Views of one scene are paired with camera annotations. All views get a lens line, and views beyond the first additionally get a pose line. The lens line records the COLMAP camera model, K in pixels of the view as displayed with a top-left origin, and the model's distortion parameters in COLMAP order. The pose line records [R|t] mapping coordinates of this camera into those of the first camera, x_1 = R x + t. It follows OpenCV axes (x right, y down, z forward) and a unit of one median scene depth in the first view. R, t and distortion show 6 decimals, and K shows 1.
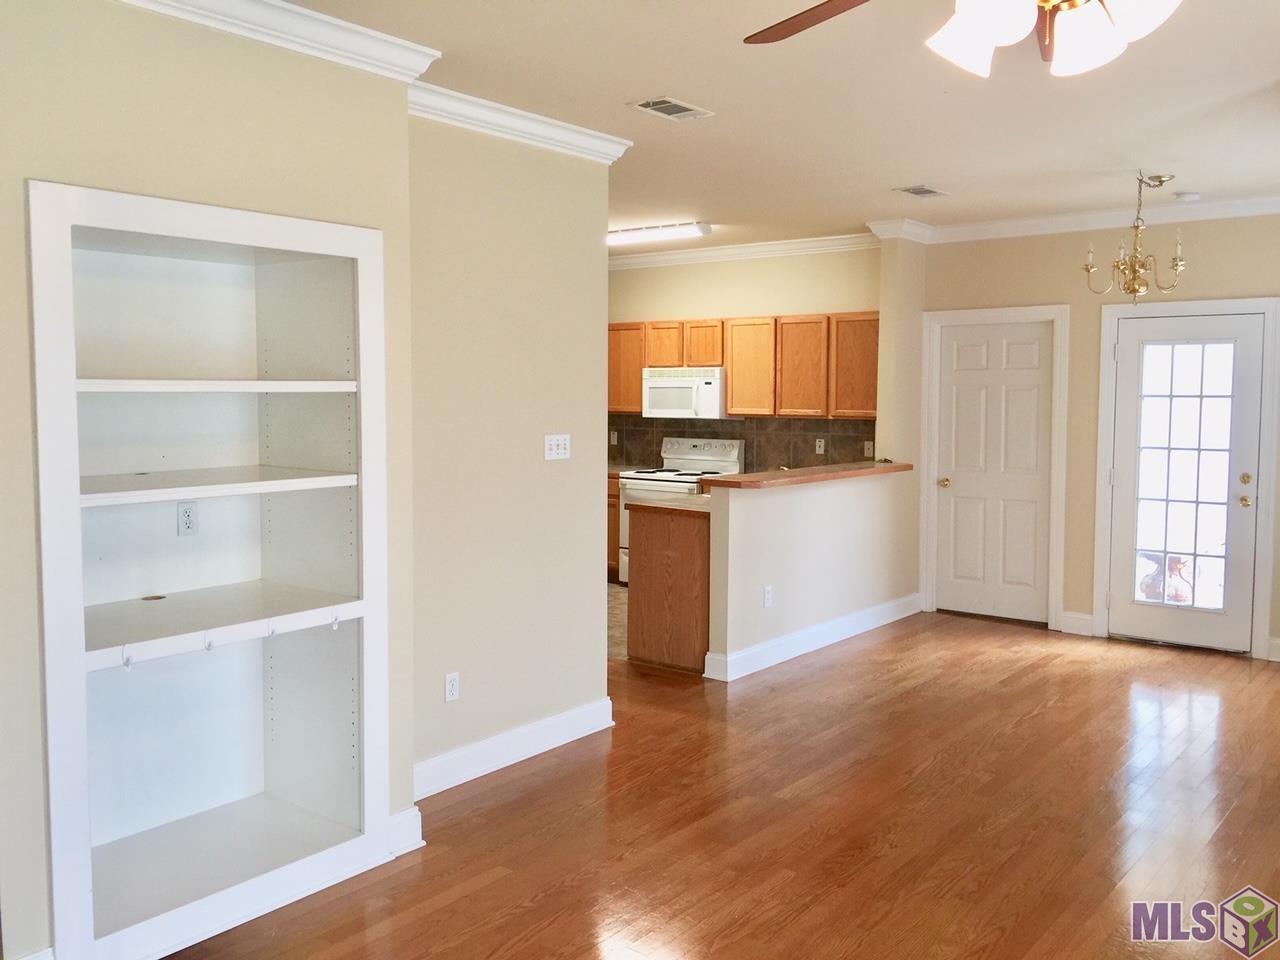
lens RADIAL K [[1095.2, 0, 641.4], [0, 1095.2, 478.0], [0, 0, 1]] dist [0.074663, -0.089697]
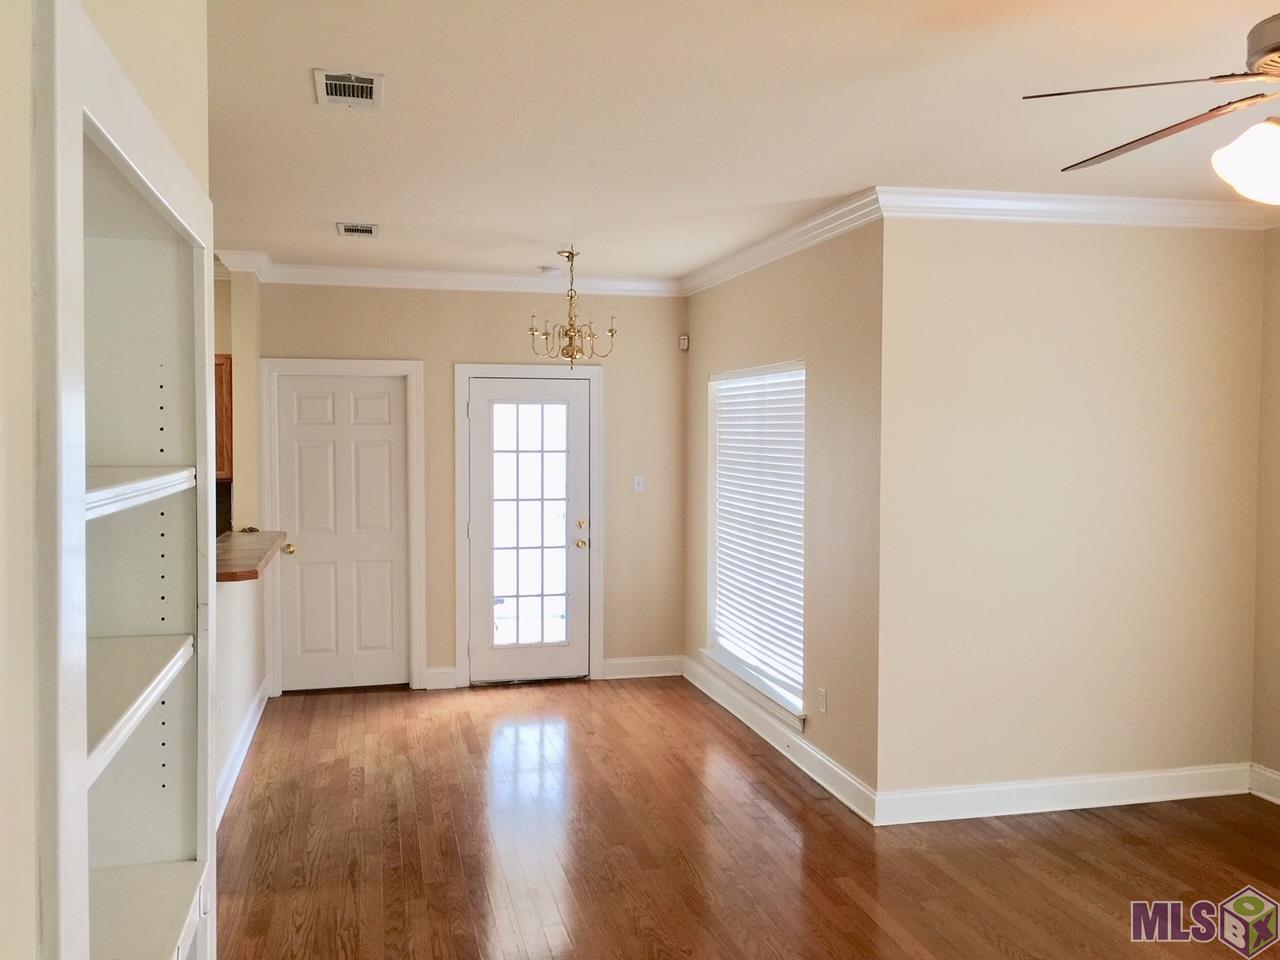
lens RADIAL K [[1095.2, 0, 637.4], [0, 1095.2, 476.0], [0, 0, 1]] dist [0.074663, -0.089697]
pose [[0.615643, -0.032918, 0.787337, -0.289792], [0.064223, 0.997899, -0.008497, -0.033000], [-0.785404, 0.055796, 0.616464, 0.248575]]
